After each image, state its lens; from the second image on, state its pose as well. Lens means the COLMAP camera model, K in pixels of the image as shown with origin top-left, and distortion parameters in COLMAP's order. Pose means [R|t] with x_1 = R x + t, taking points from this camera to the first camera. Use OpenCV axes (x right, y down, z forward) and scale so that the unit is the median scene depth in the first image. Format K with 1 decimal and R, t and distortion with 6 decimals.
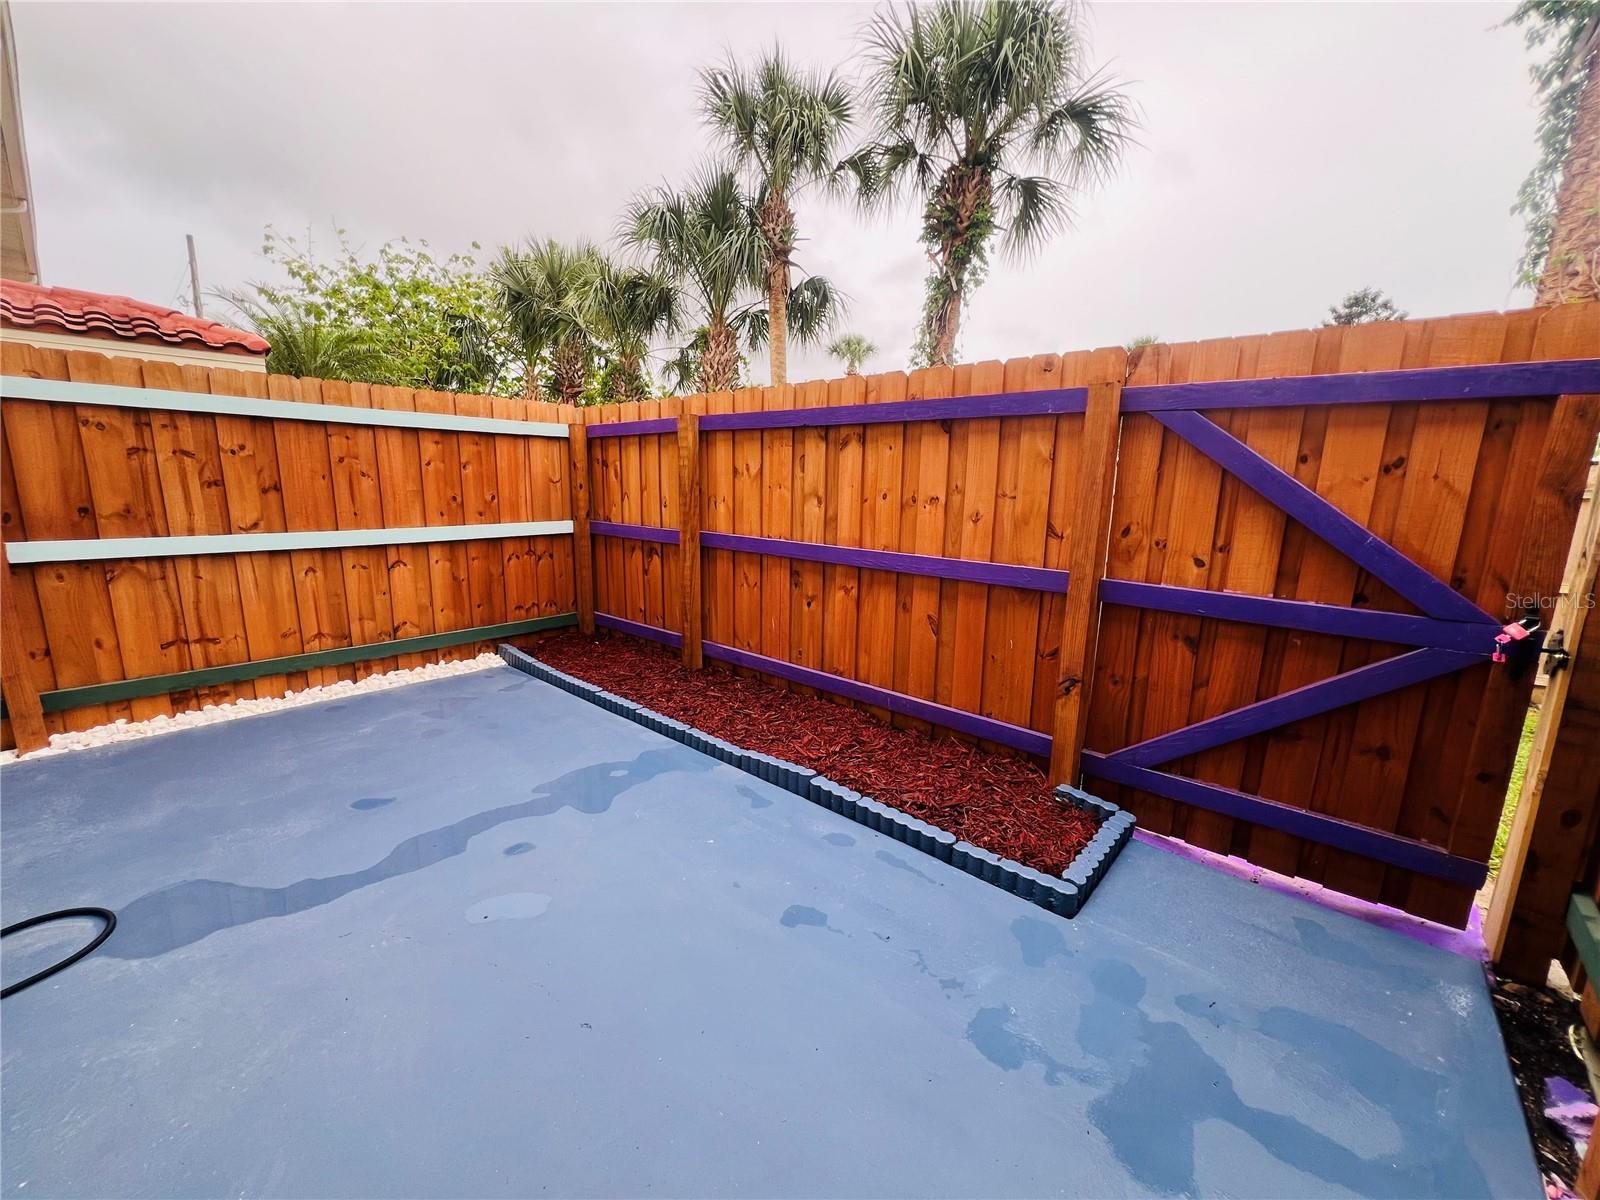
lens RADIAL K [[639.3, 0, 800.0], [0, 639.3, 600.0], [0, 0, 1]] dist [-0.001955, -0.000314]
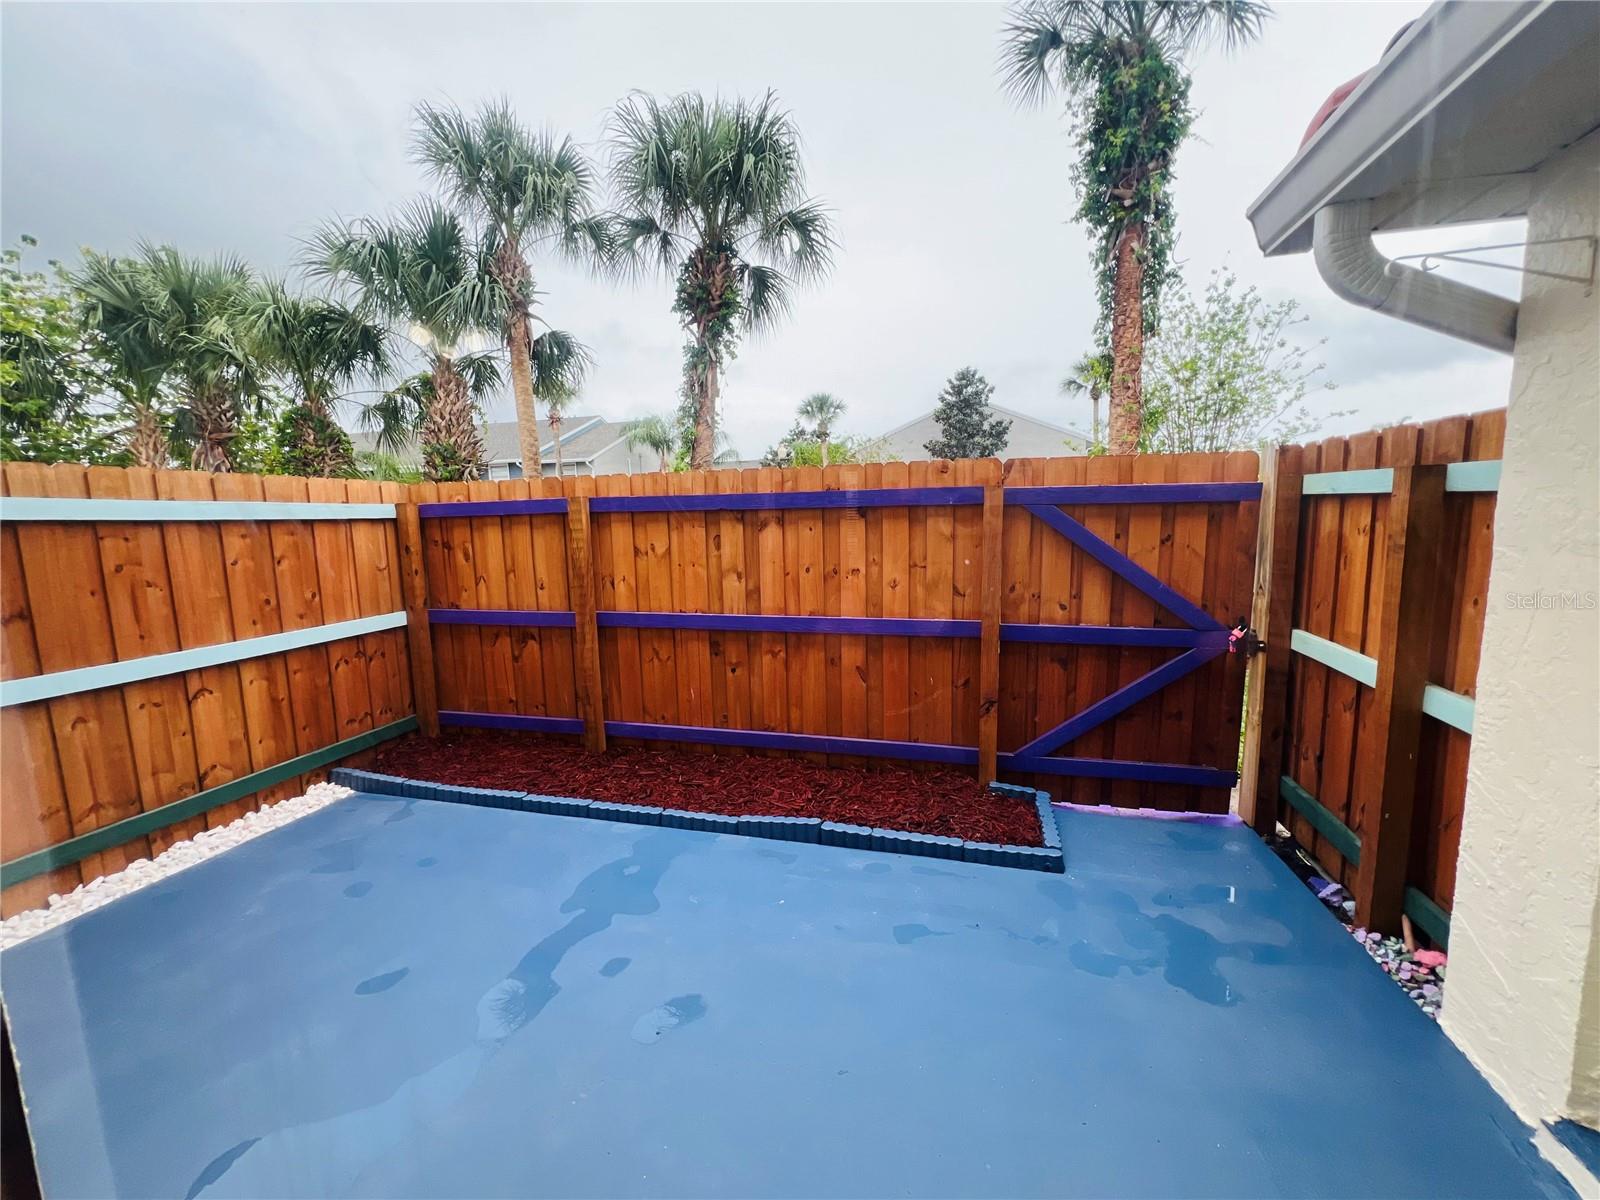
lens RADIAL K [[639.3, 0, 800.0], [0, 639.3, 600.0], [0, 0, 1]] dist [-0.001955, -0.000314]
pose [[0.894432, -0.095228, 0.436948, -0.317462], [0.120589, 0.992231, -0.030601, -0.059703], [-0.430639, 0.080062, 0.898966, -0.027909]]
